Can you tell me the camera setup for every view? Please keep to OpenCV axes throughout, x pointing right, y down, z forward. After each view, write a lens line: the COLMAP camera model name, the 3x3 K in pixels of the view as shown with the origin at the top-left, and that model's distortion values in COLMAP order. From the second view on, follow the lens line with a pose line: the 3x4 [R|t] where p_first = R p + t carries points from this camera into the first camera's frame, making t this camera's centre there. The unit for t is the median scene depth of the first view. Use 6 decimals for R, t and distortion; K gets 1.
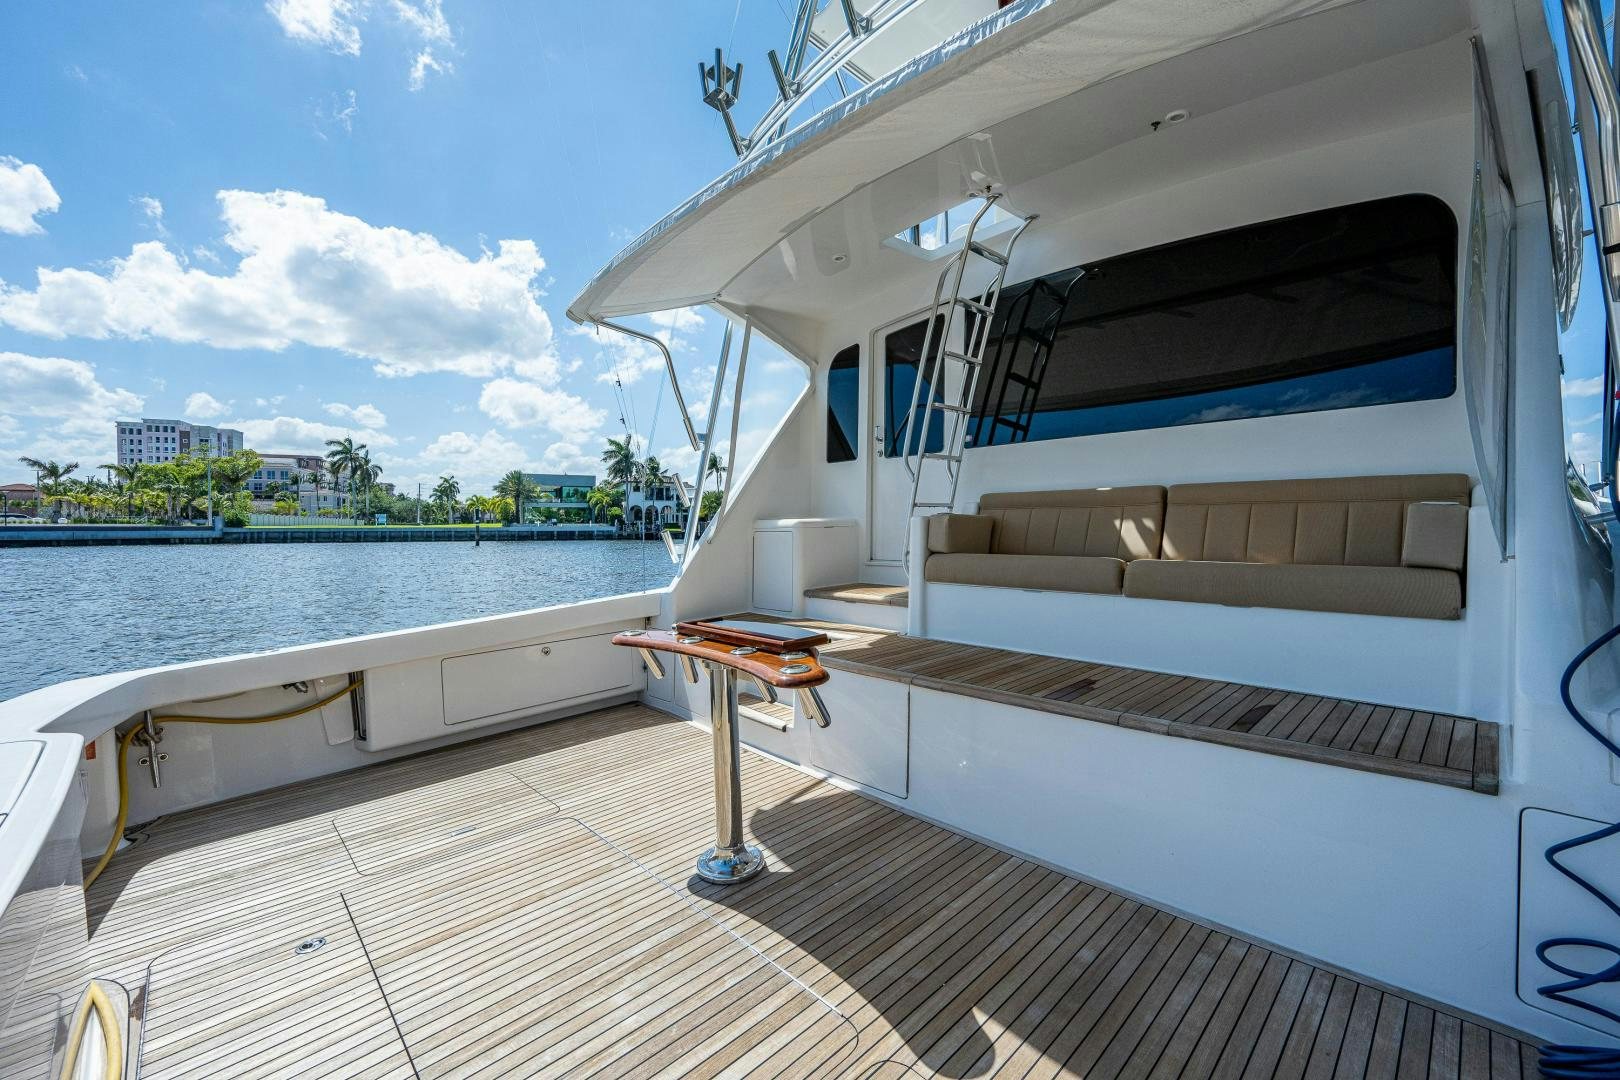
lens RADIAL K [[651.7, 0, 810.0], [0, 651.7, 540.0], [0, 0, 1]] dist [-0.000977, -0.000003]
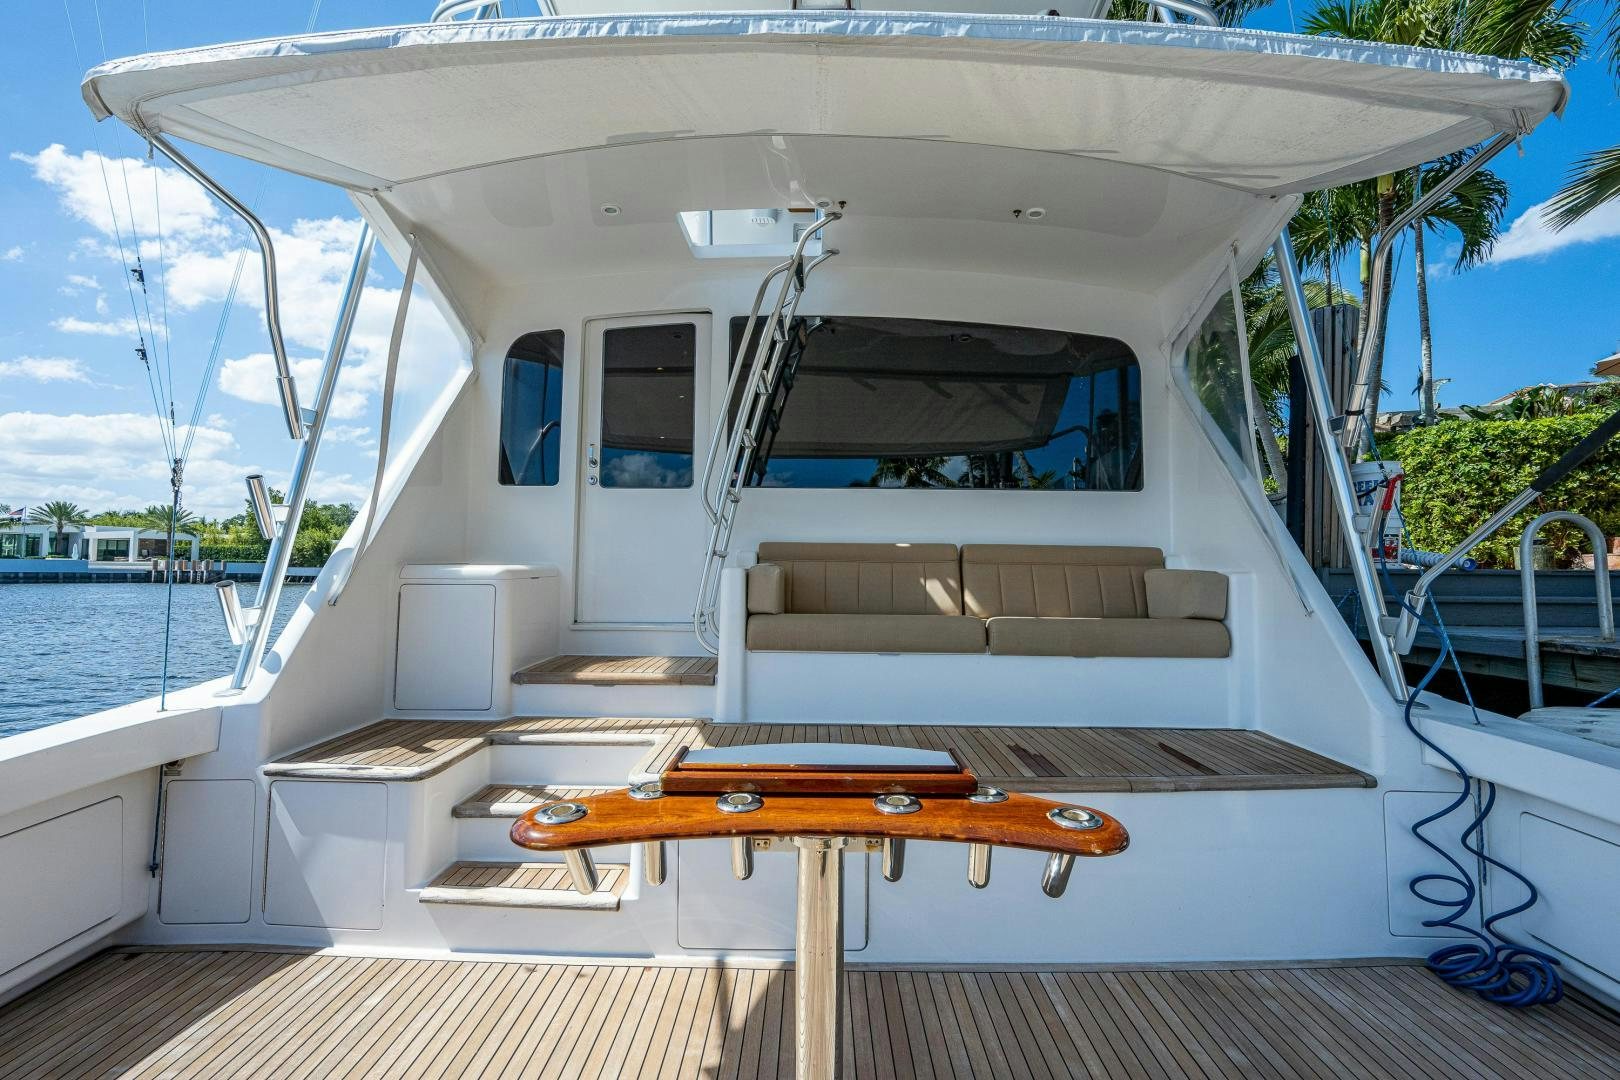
lens RADIAL K [[663.3, 0, 809.8], [0, 663.3, 544.1], [0, 0, 1]] dist [-0.000356, -0.000144]
pose [[0.689959, 0.042589, 0.722595, -0.346934], [-0.000345, 0.998287, -0.058508, -0.017754], [-0.723848, 0.040119, 0.688792, 0.369870]]
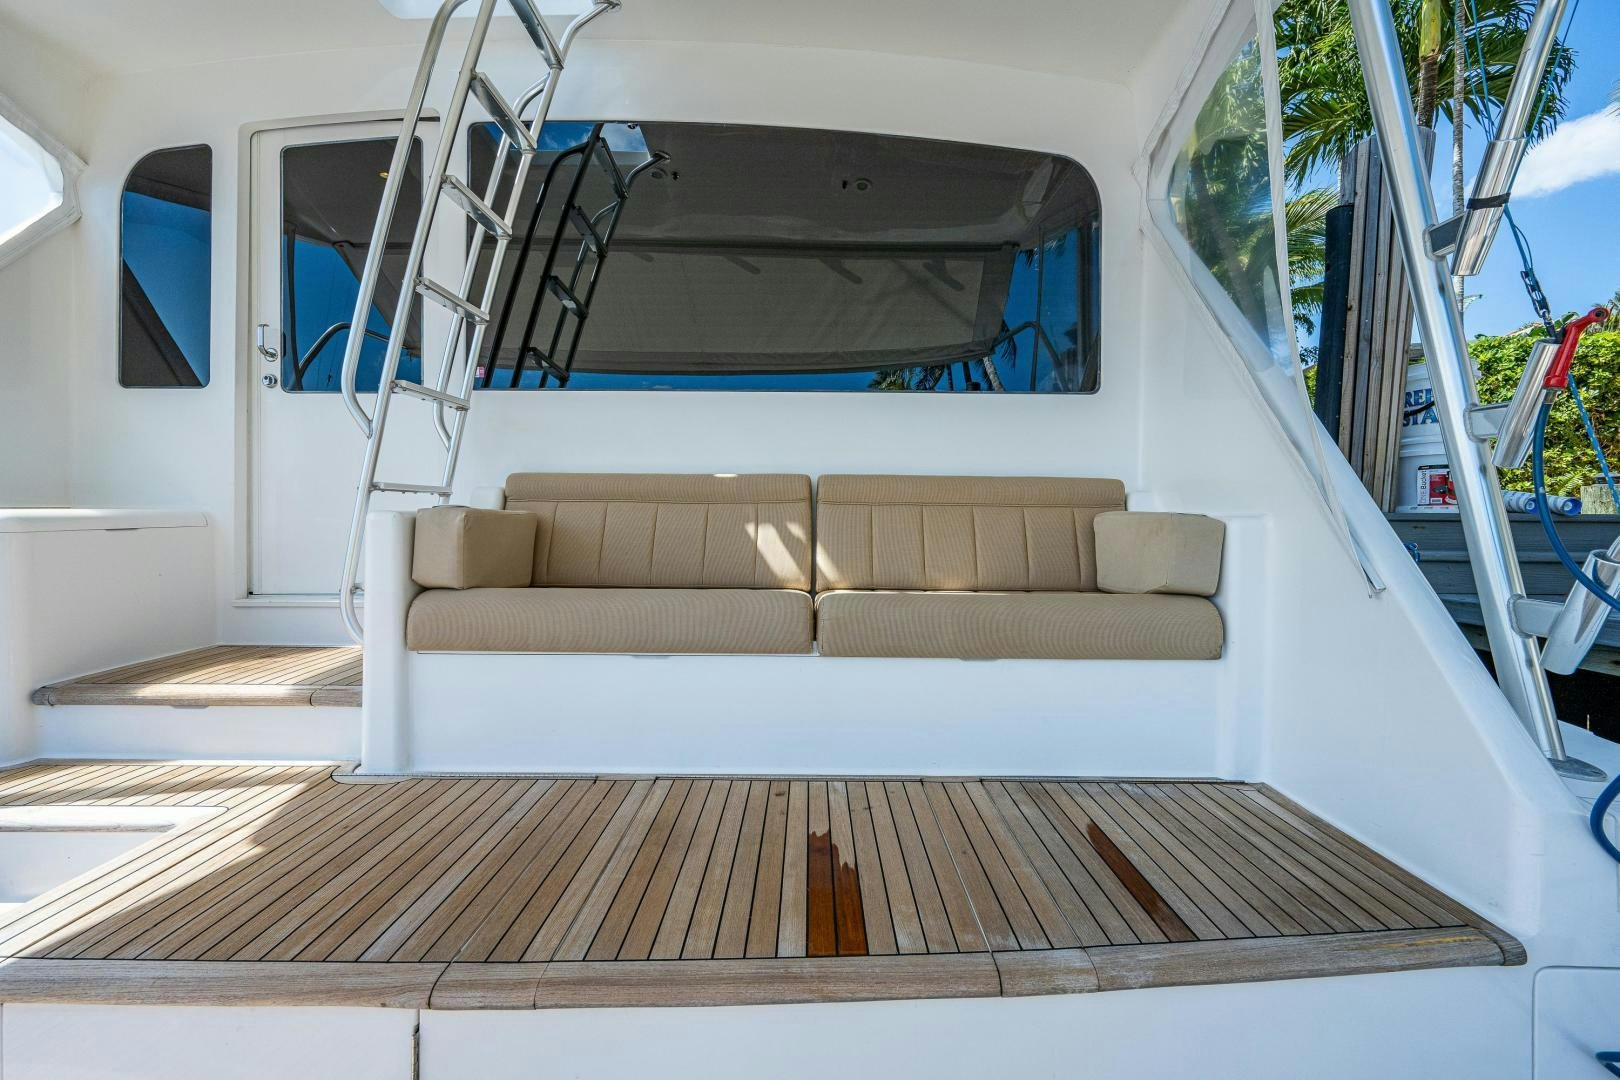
lens RADIAL K [[651.7, 0, 810.0], [0, 651.7, 540.0], [0, 0, 1]] dist [-0.000977, -0.000003]
pose [[0.686432, -0.010882, 0.727112, 0.034708], [0.003059, 0.999922, 0.012077, -0.020174], [-0.727187, -0.006066, 0.686412, 0.452895]]
